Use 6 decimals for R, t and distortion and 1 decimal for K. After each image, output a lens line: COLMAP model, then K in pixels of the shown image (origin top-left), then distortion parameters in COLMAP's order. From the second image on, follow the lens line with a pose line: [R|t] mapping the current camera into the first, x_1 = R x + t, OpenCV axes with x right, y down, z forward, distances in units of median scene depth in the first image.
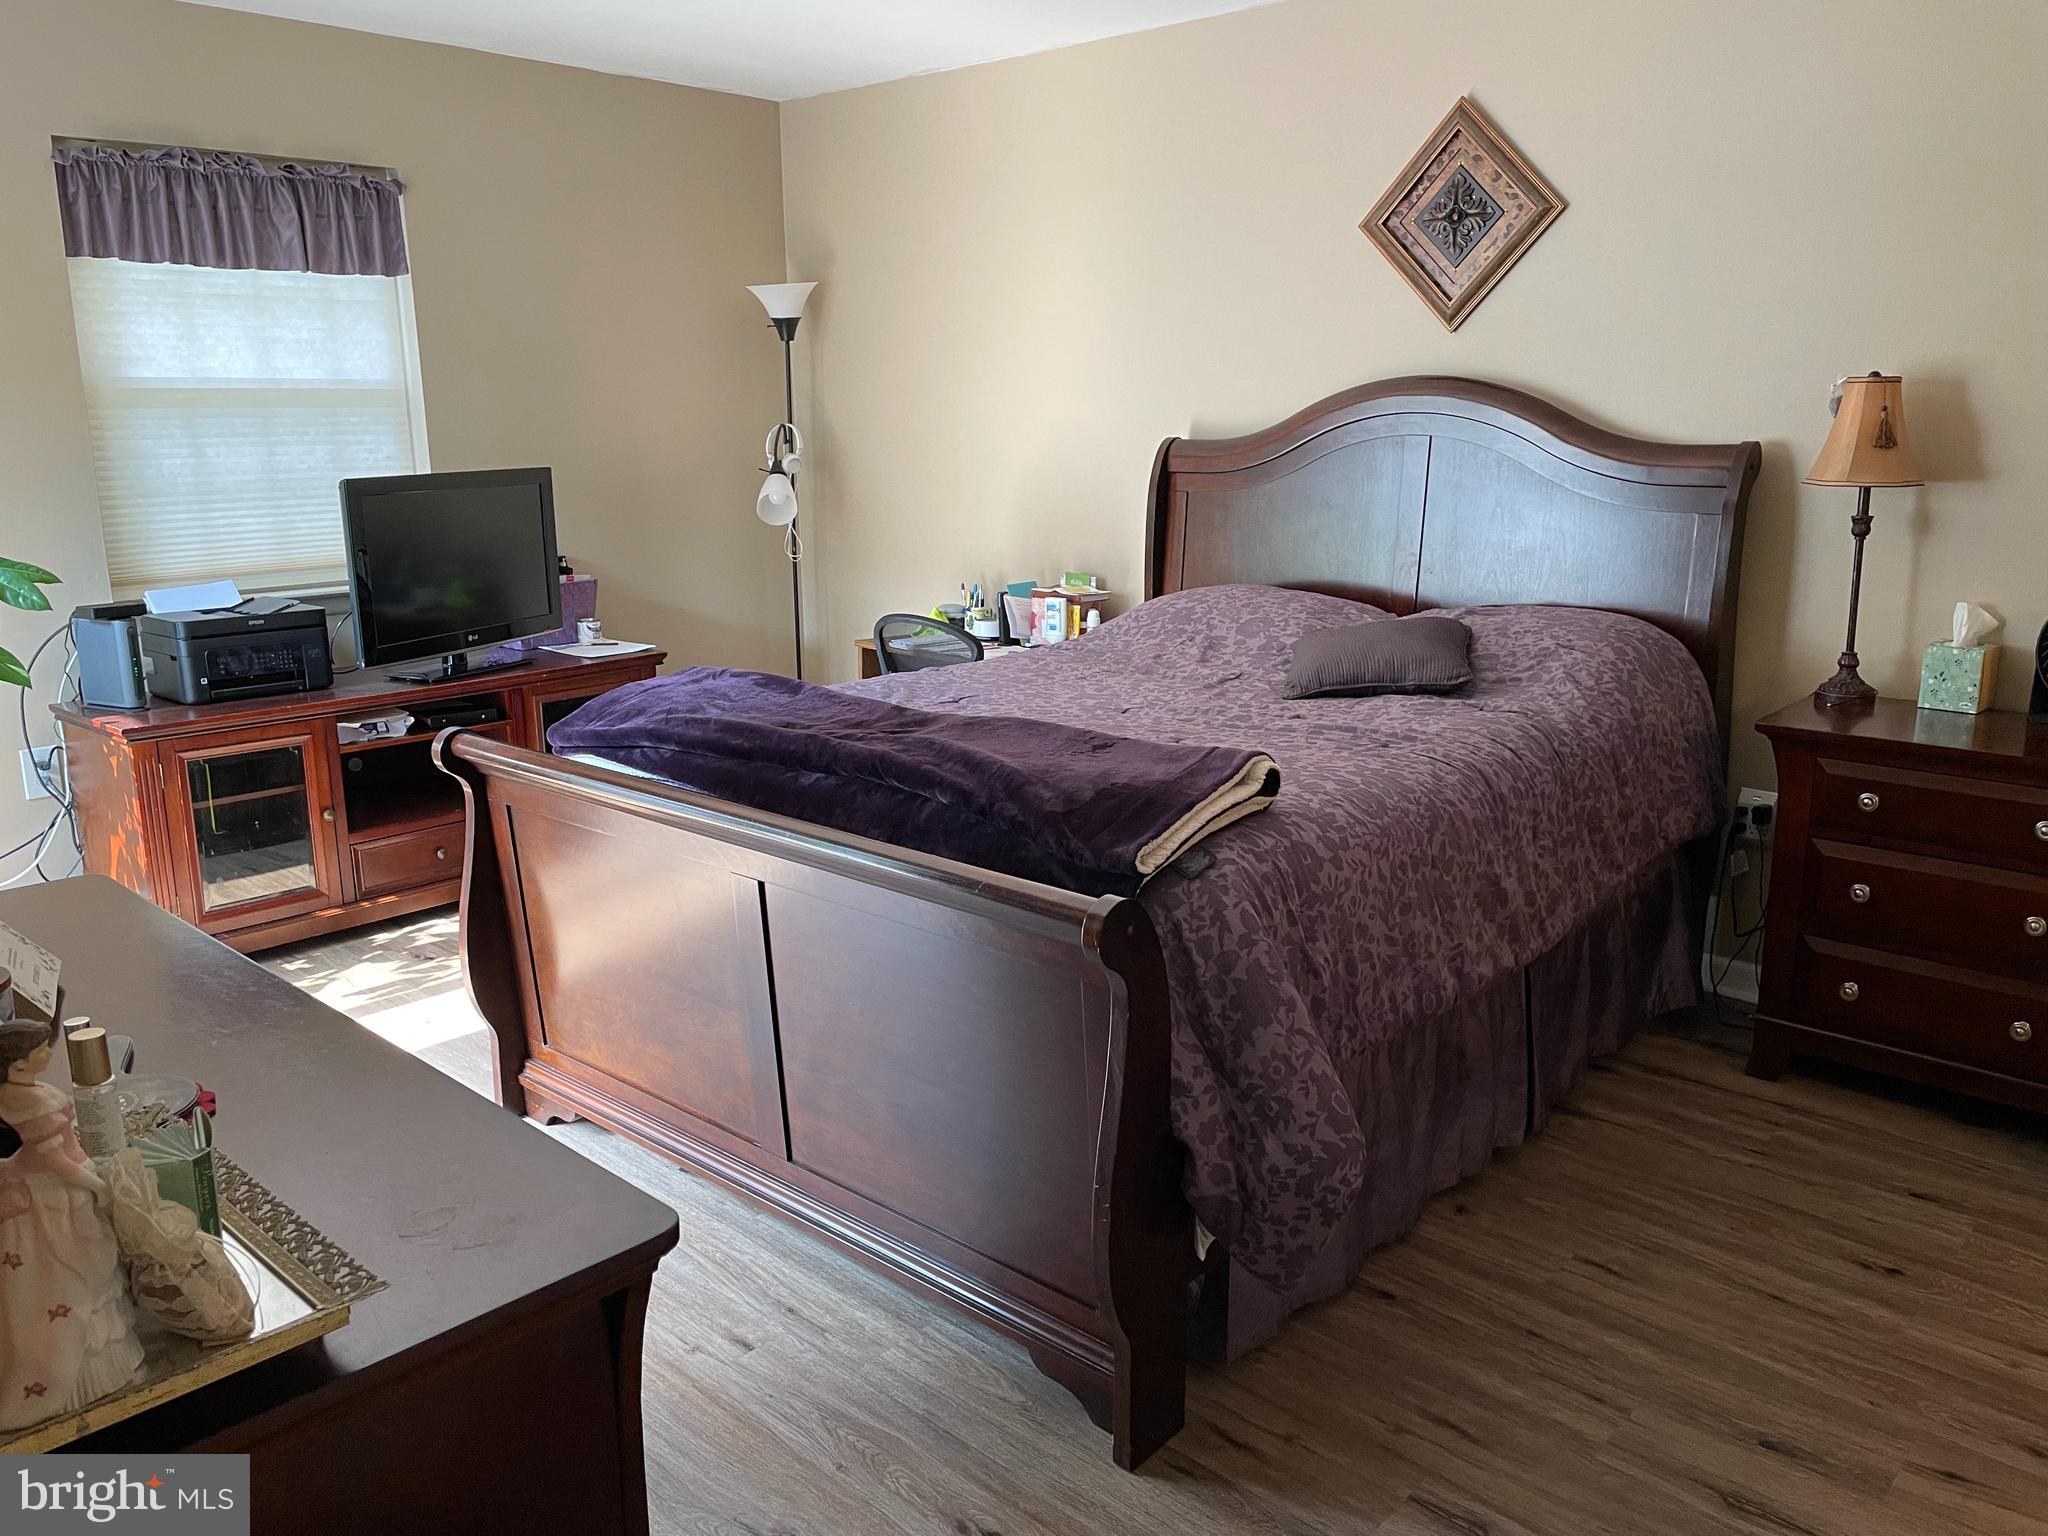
lens RADIAL K [[1543.2, 0, 1024.4], [0, 1543.2, 761.6], [0, 0, 1]] dist [0.090447, -0.114605]
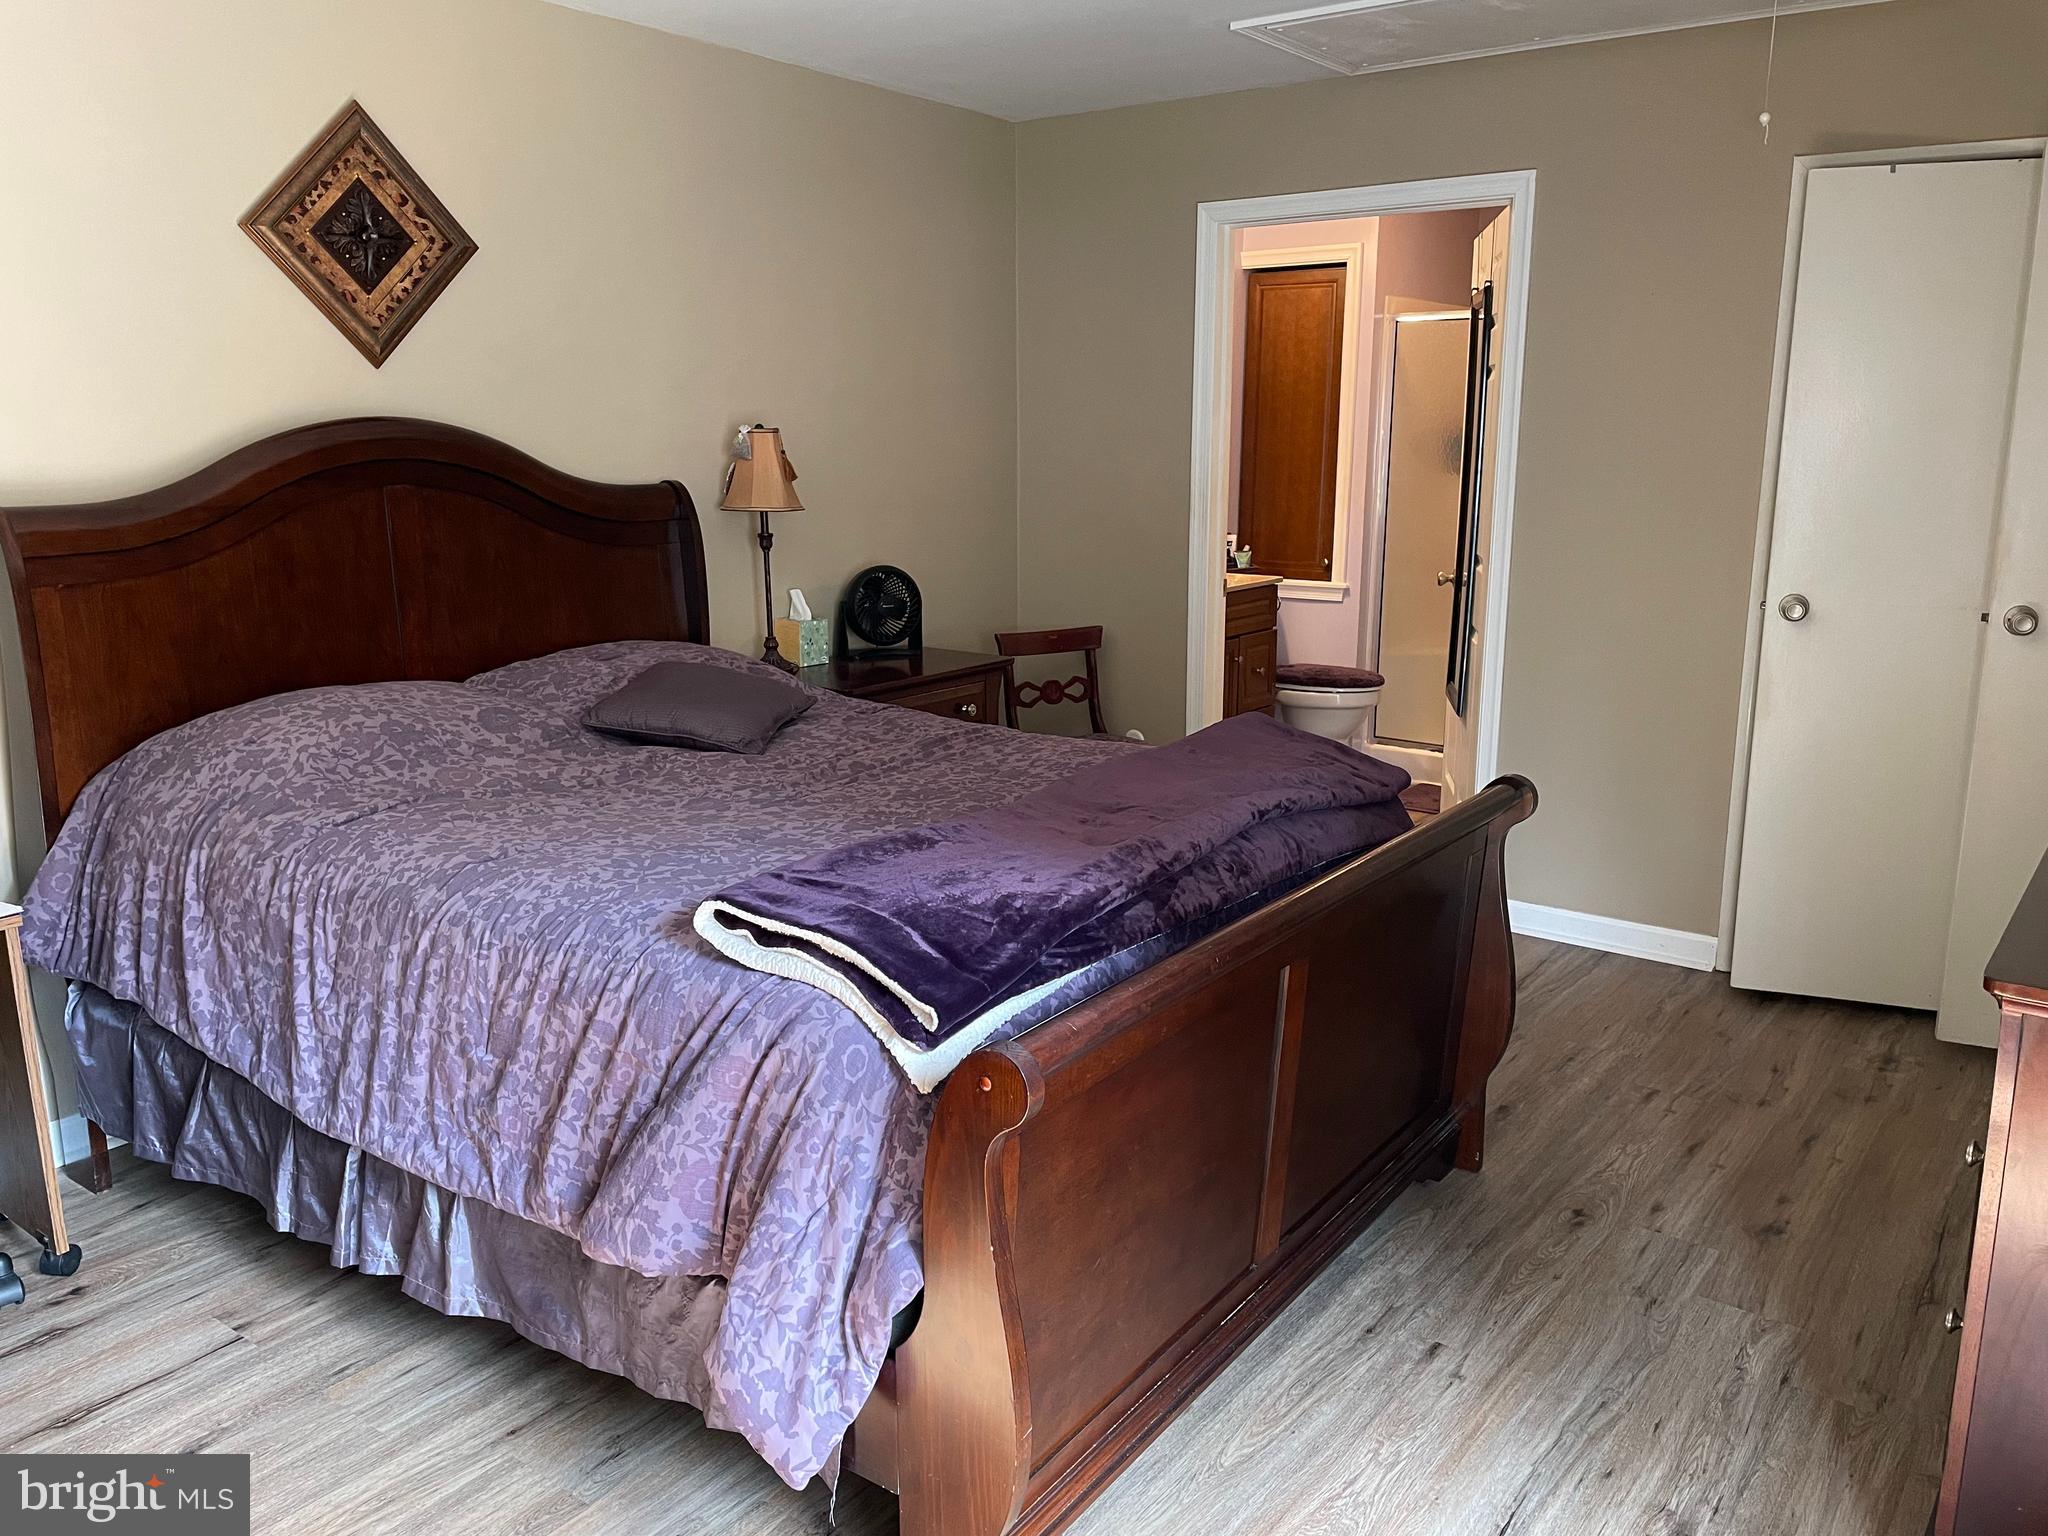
lens RADIAL K [[1543.2, 0, 1024.4], [0, 1543.2, 761.6], [0, 0, 1]] dist [0.090447, -0.114605]
pose [[-0.098966, -0.205545, 0.973631, -0.708486], [0.225395, 0.948374, 0.223123, -0.191691], [-0.969228, 0.241533, -0.047528, 0.792935]]
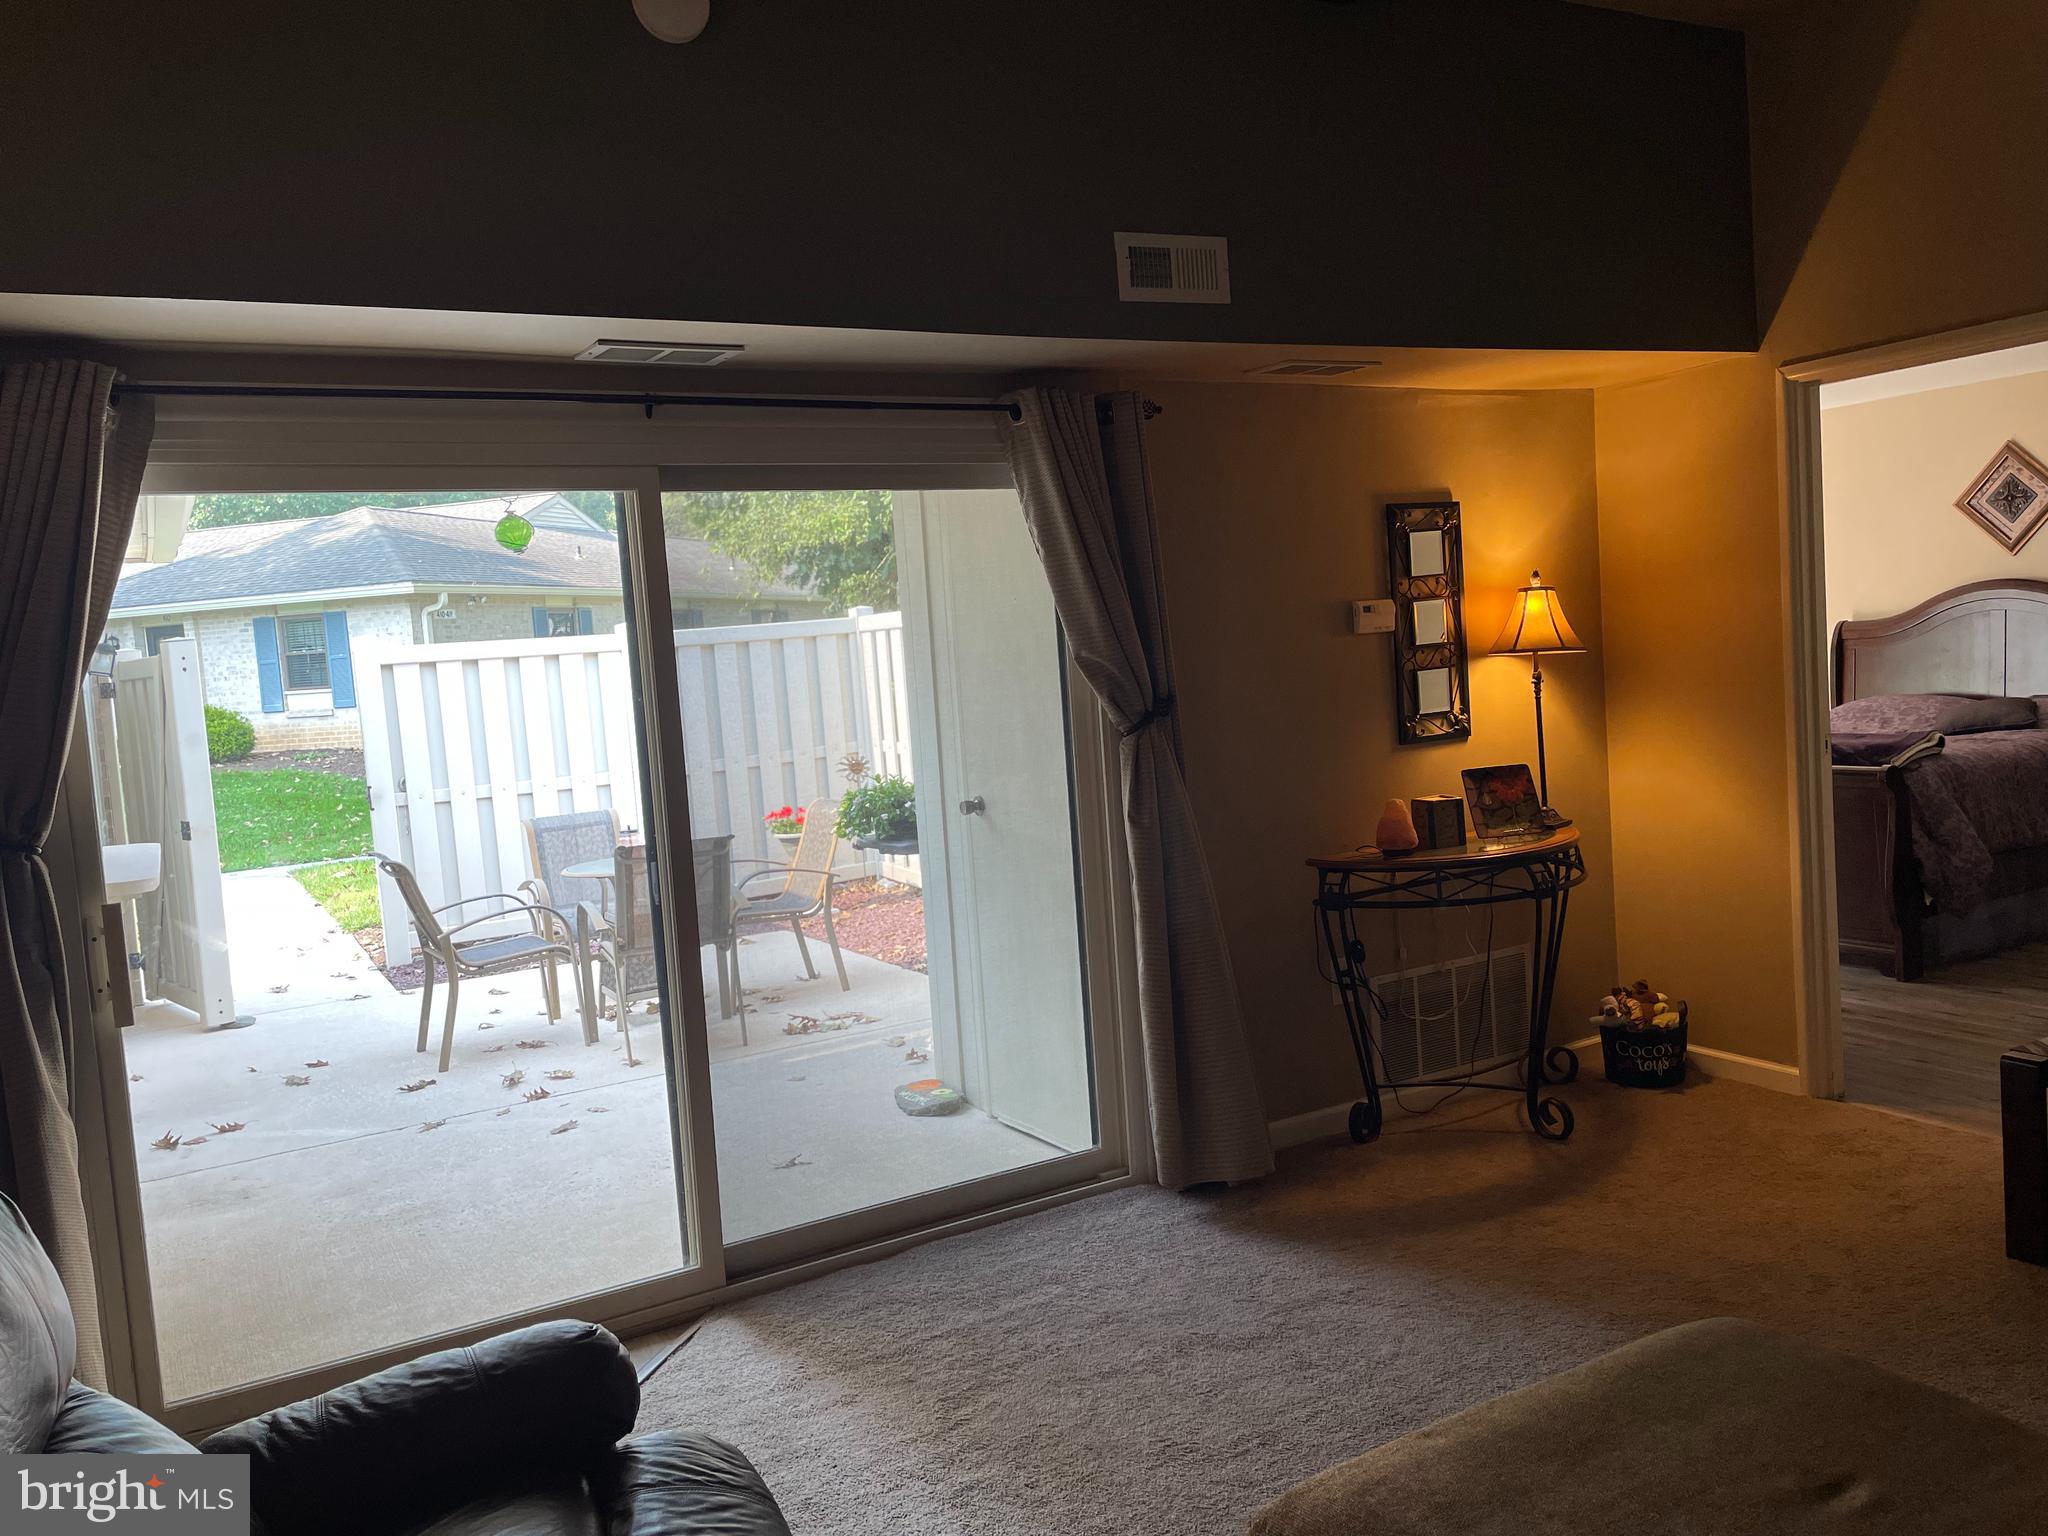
lens RADIAL K [[1543.2, 0, 1024.4], [0, 1543.2, 761.6], [0, 0, 1]] dist [0.090447, -0.114605]
pose [[0.948535, -0.038511, -0.314323, -0.292355], [-0.006539, 0.989984, -0.141025, 0.264535], [0.316606, 0.135822, 0.938783, -1.208981]]
